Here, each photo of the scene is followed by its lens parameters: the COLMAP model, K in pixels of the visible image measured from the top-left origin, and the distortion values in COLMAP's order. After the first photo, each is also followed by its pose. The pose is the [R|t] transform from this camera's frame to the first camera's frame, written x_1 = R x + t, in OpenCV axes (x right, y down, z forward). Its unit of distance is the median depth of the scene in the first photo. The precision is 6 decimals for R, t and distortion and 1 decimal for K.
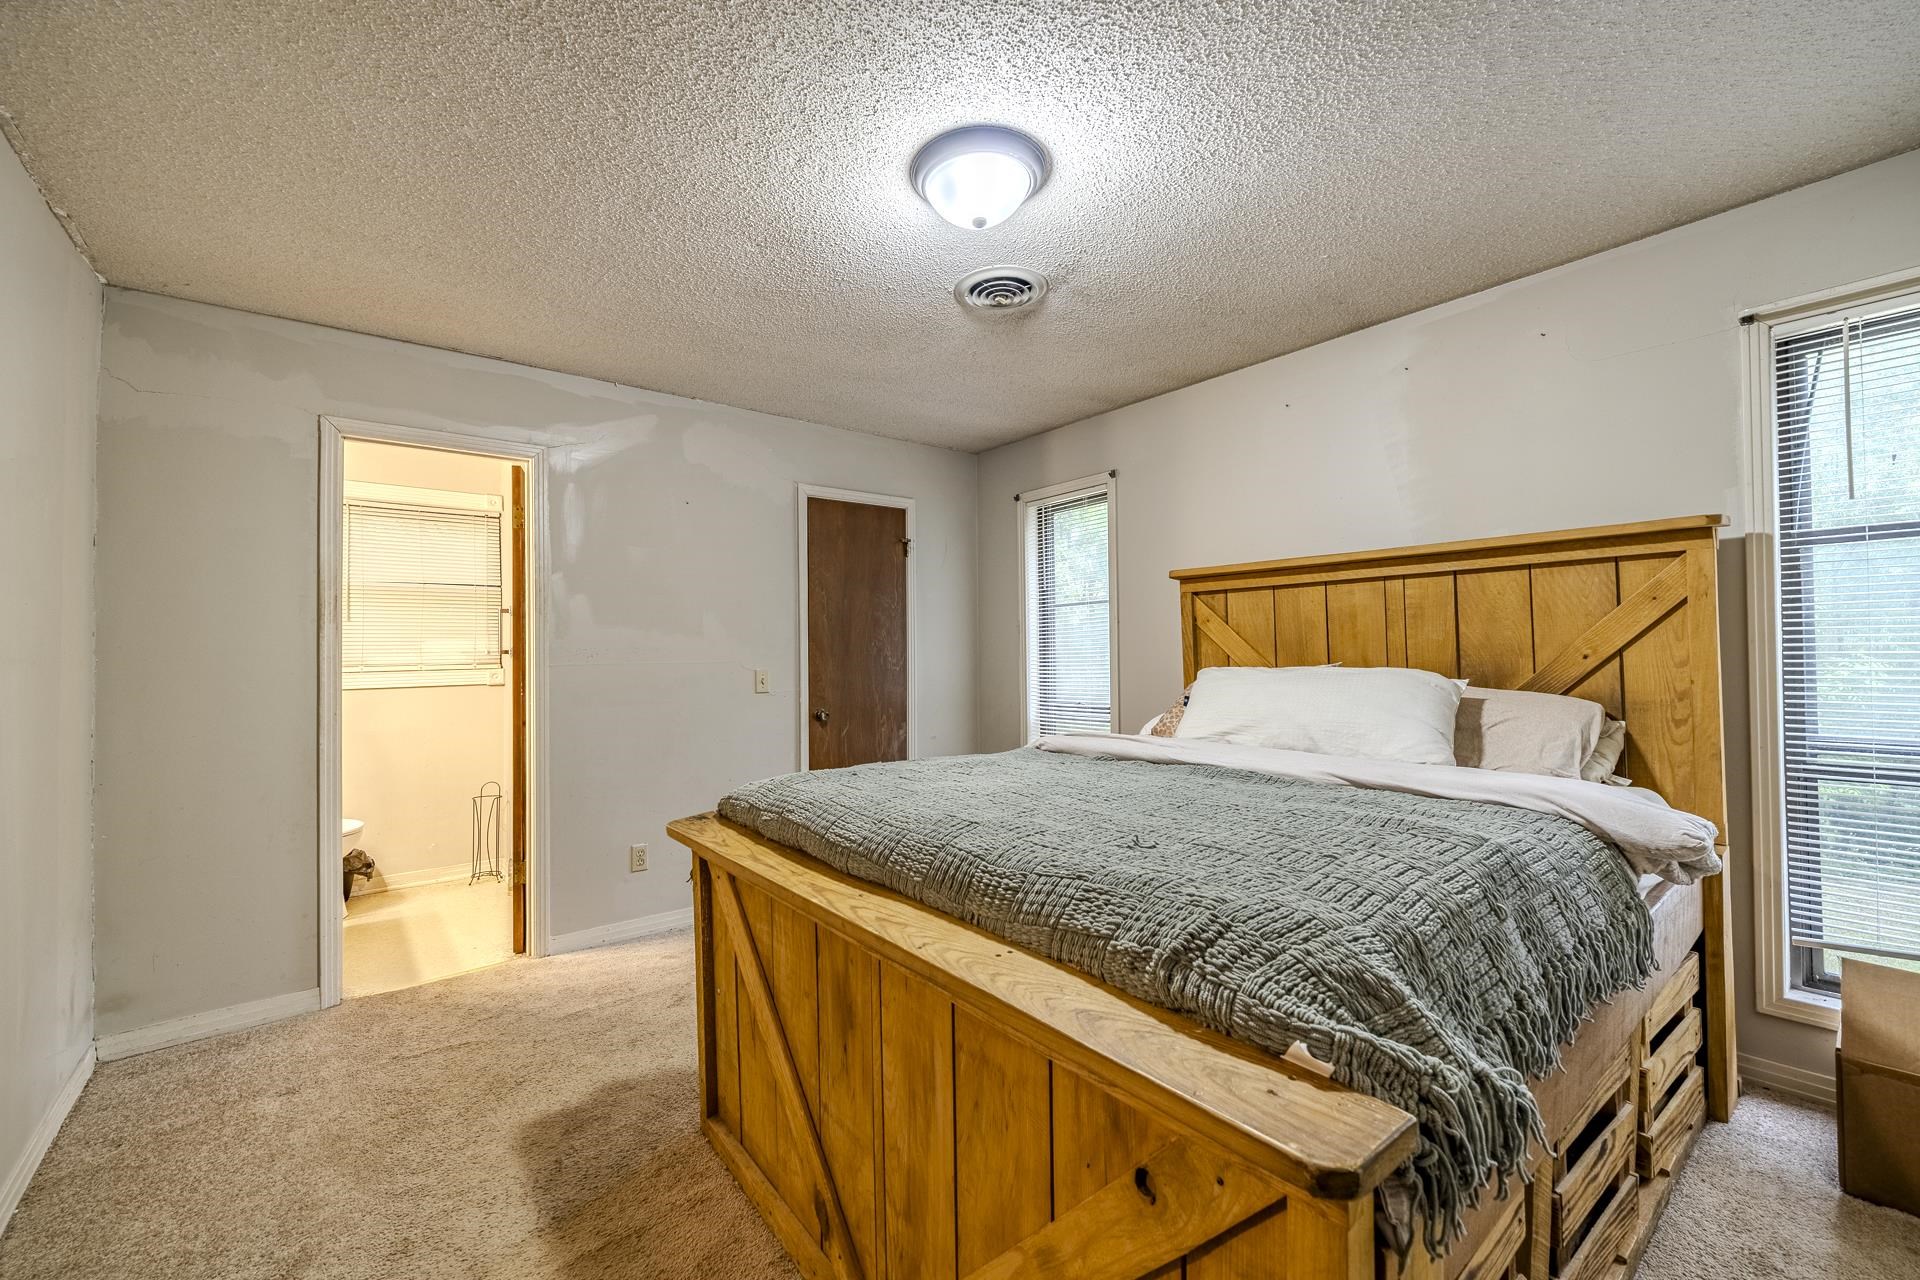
lens RADIAL K [[798.2, 0, 971.2], [0, 798.2, 643.2], [0, 0, 1]] dist [-0.003738, -0.000293]
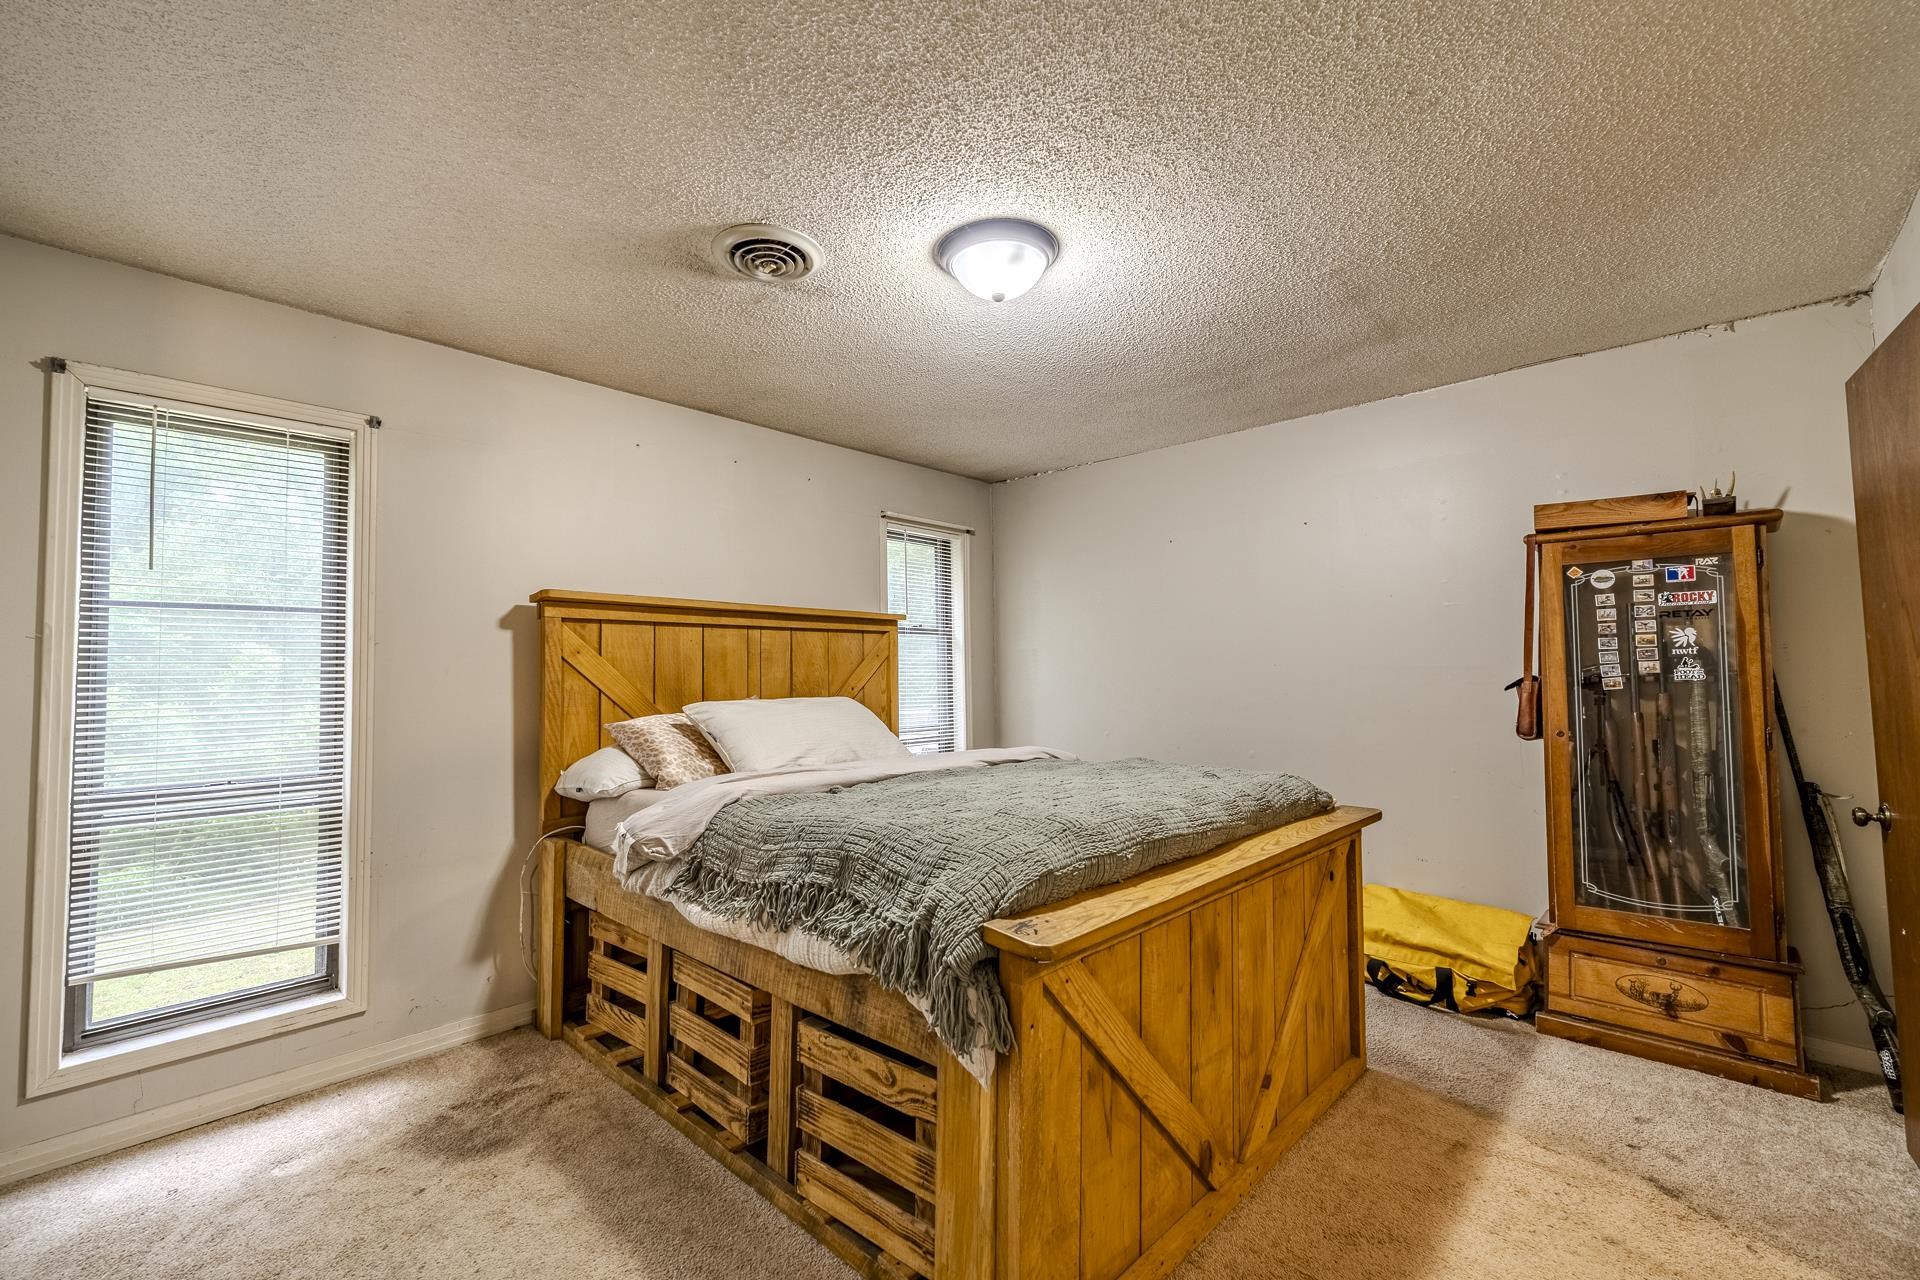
lens RADIAL K [[798.2, 0, 949.5], [0, 798.2, 643.2], [0, 0, 1]] dist [-0.003738, -0.000293]
pose [[-0.147620, 0.056482, 0.987430, -0.824426], [0.002694, 0.998387, -0.056706, 0.015896], [-0.989040, -0.005711, -0.147534, 0.958676]]
